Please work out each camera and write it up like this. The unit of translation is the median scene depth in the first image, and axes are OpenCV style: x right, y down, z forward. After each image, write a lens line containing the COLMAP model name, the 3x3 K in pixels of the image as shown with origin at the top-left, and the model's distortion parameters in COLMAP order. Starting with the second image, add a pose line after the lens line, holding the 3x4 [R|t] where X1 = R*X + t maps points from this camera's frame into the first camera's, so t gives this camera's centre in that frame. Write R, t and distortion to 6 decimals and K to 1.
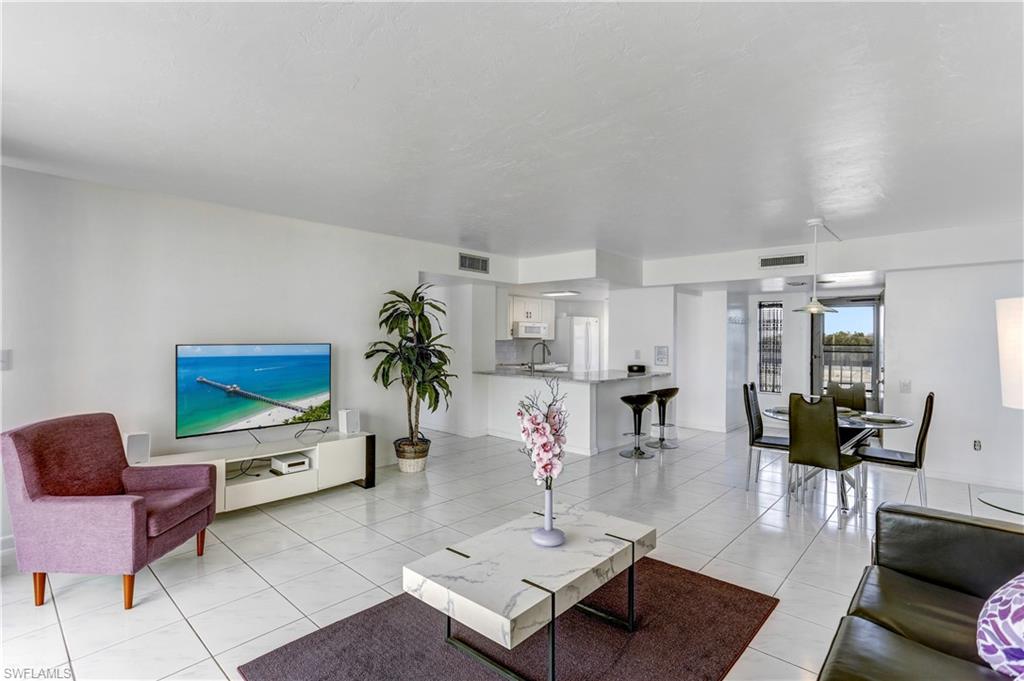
lens RADIAL K [[495.1, 0, 518.2], [0, 495.1, 336.4], [0, 0, 1]] dist [-0.044958, 0.024006]
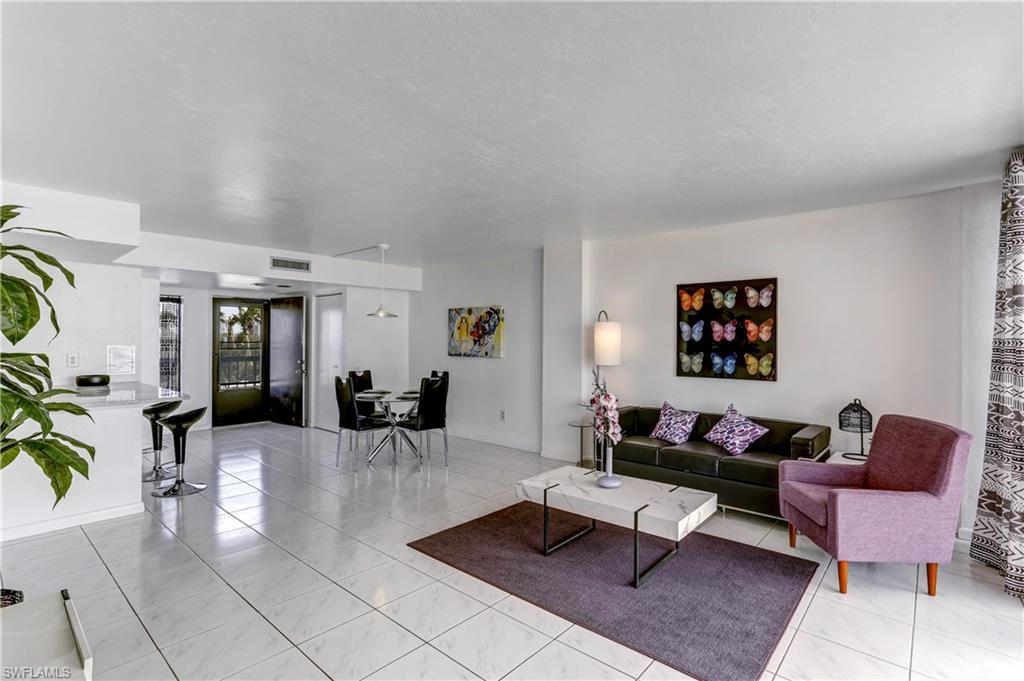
lens RADIAL K [[495.1, 0, 513.2], [0, 495.1, 340.4], [0, 0, 1]] dist [-0.044958, 0.024006]
pose [[-0.013055, -0.007102, 0.999890, -0.445050], [-0.010993, 0.999915, 0.006959, -0.001202], [-0.999854, -0.010901, -0.013132, 0.432367]]
